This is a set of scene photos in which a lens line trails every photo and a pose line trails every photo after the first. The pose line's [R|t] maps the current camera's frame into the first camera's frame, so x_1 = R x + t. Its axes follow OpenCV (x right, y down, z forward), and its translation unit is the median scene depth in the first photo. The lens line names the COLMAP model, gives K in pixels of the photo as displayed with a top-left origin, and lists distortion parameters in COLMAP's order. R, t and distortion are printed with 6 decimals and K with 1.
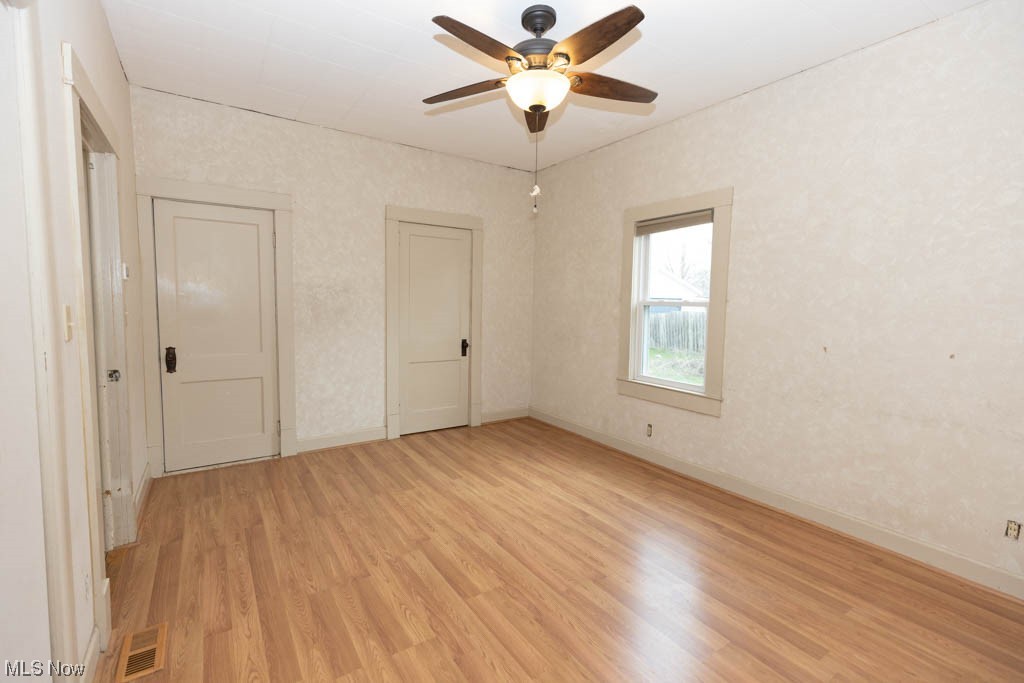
lens RADIAL K [[454.5, 0, 508.5], [0, 454.5, 336.4], [0, 0, 1]] dist [0.003448, 0.001524]
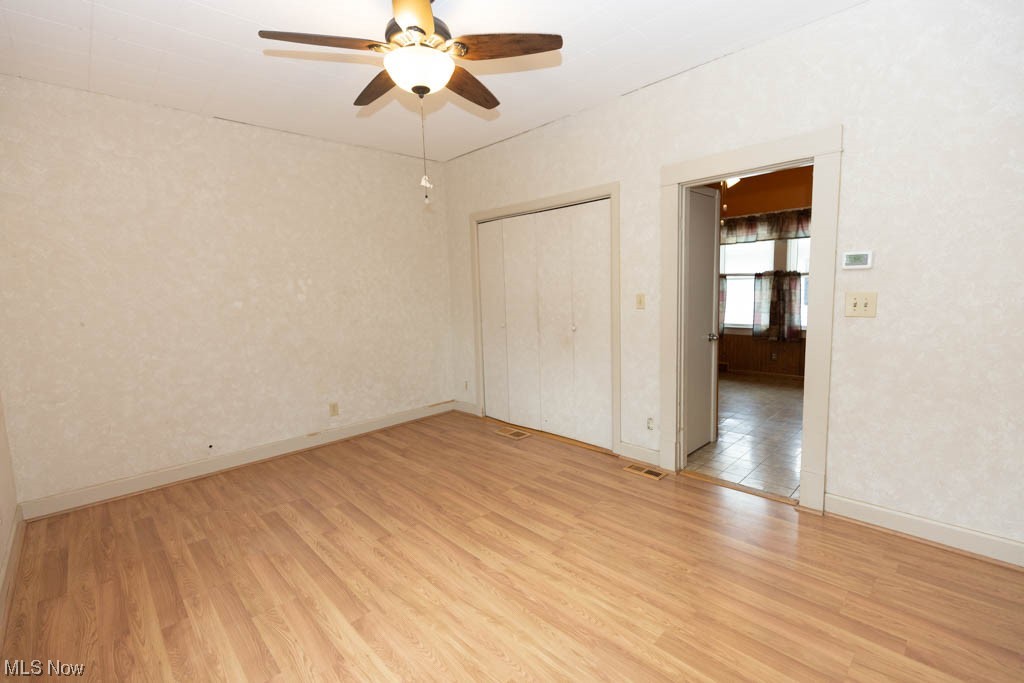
lens RADIAL K [[454.5, 0, 505.5], [0, 454.5, 339.6], [0, 0, 1]] dist [0.003448, 0.001524]
pose [[-0.986016, 0.036273, -0.162654, 0.056049], [0.005947, 0.983063, 0.183174, -0.151700], [0.166544, 0.179645, -0.969531, 1.797409]]
